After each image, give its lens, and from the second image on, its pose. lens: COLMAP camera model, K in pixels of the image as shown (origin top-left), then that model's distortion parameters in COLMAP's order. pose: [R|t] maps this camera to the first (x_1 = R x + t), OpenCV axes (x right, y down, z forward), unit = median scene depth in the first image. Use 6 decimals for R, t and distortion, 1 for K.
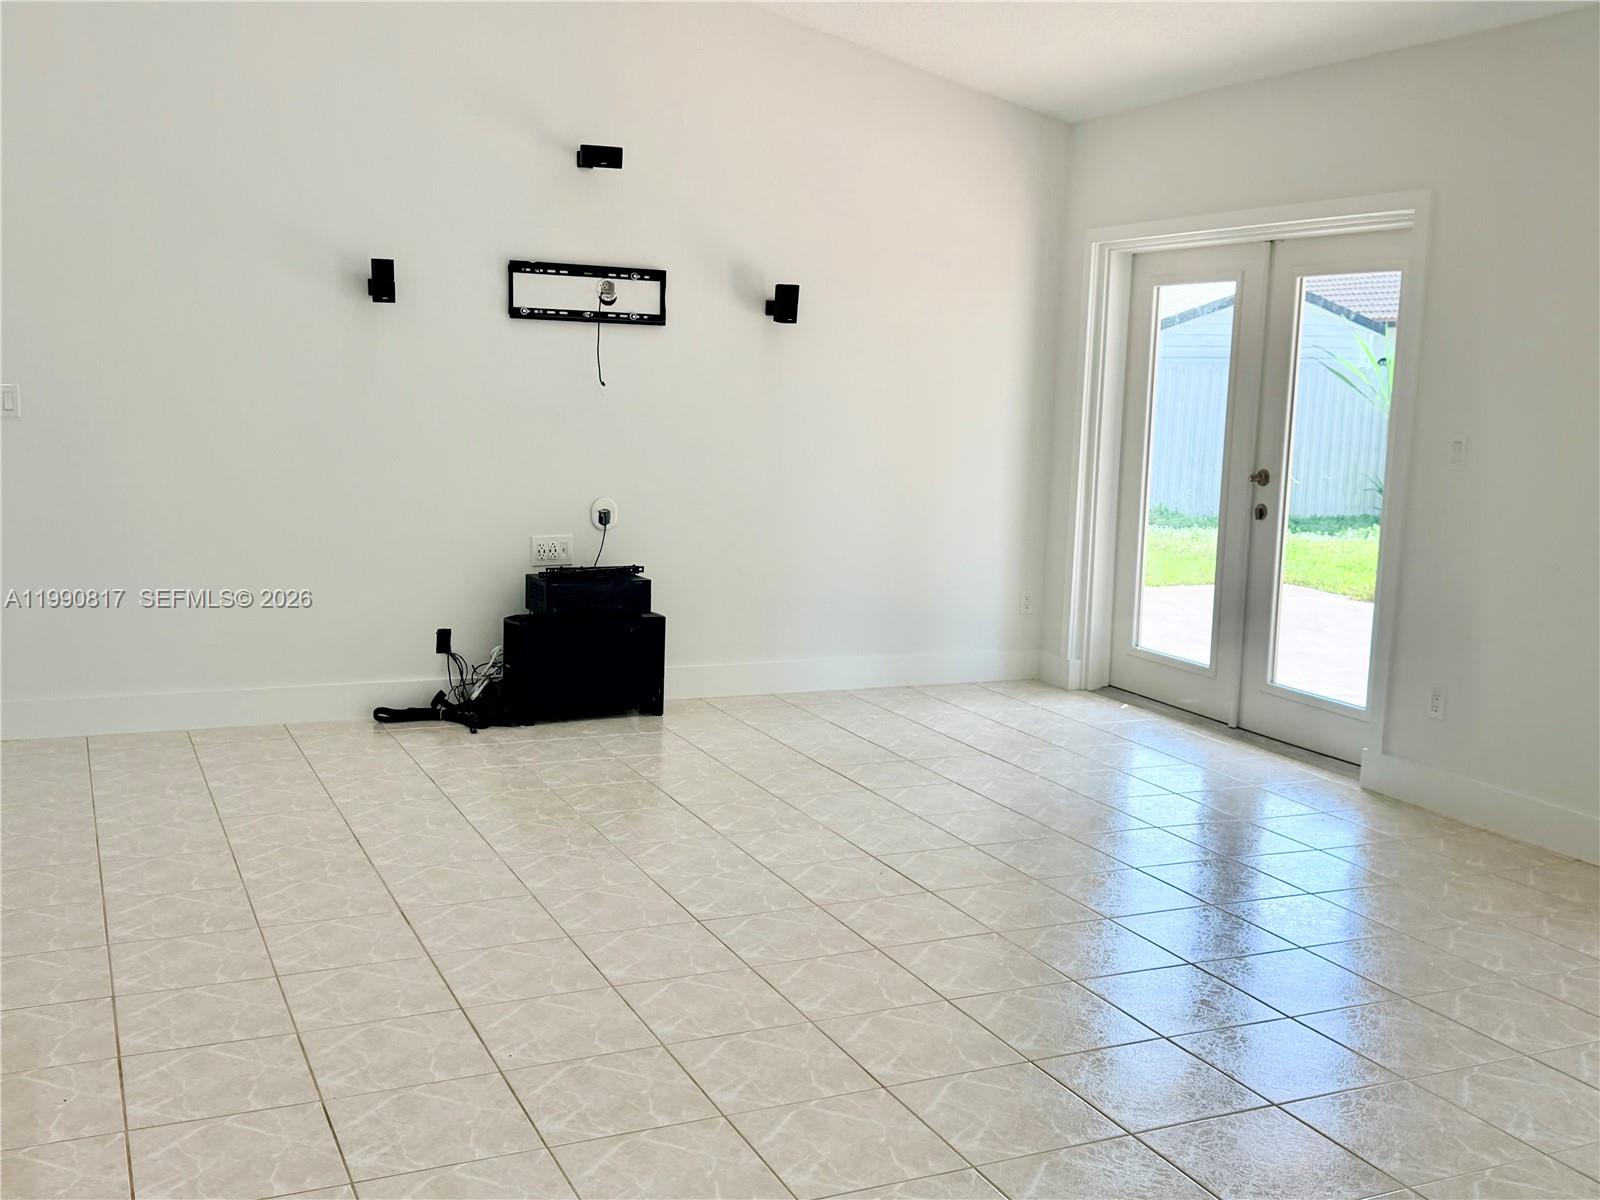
lens RADIAL K [[1710.4, 0, 806.2], [0, 1710.4, 604.1], [0, 0, 1]] dist [0.151541, 0.000000]
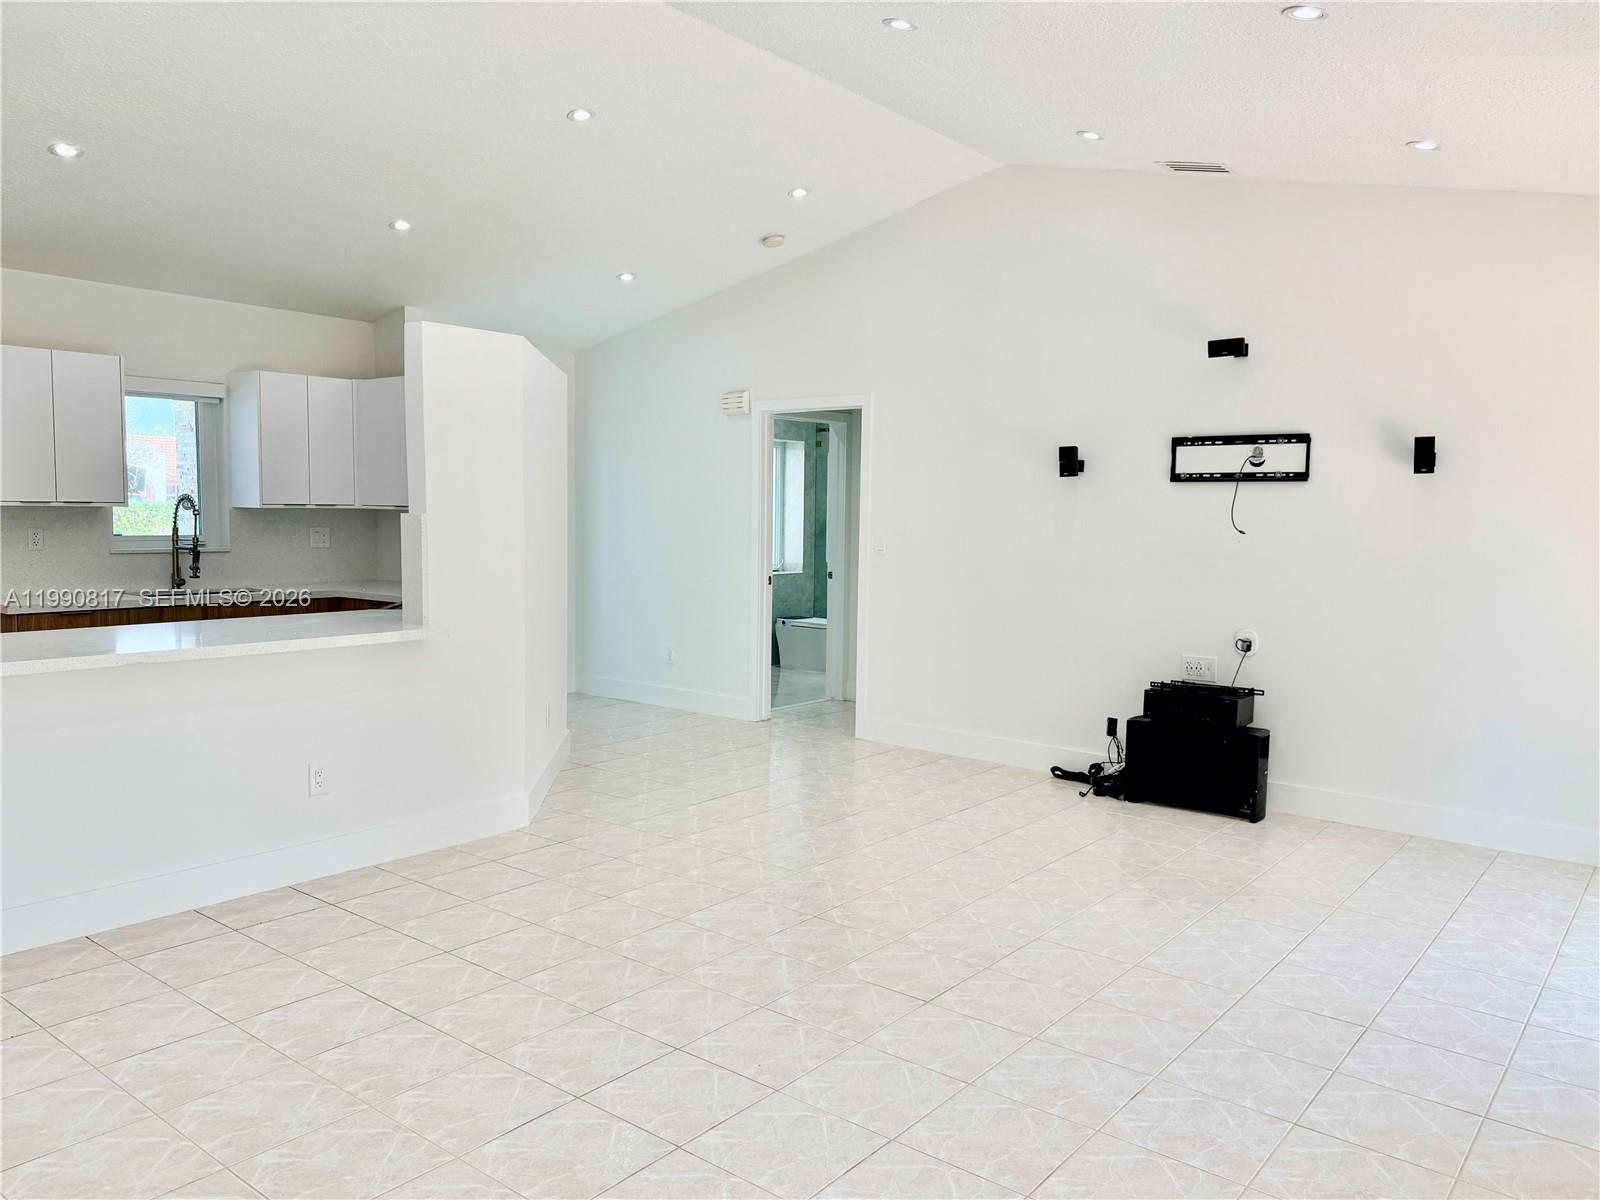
lens RADIAL K [[1181.7, 0, 741.6], [0, 1181.7, 631.7], [0, 0, 1]] dist [0.040540, -0.031143]
pose [[0.424775, 0.068661, -0.902691, 0.483784], [-0.120790, 0.992503, 0.018653, -0.033909], [0.897205, 0.101113, 0.429884, 0.344892]]
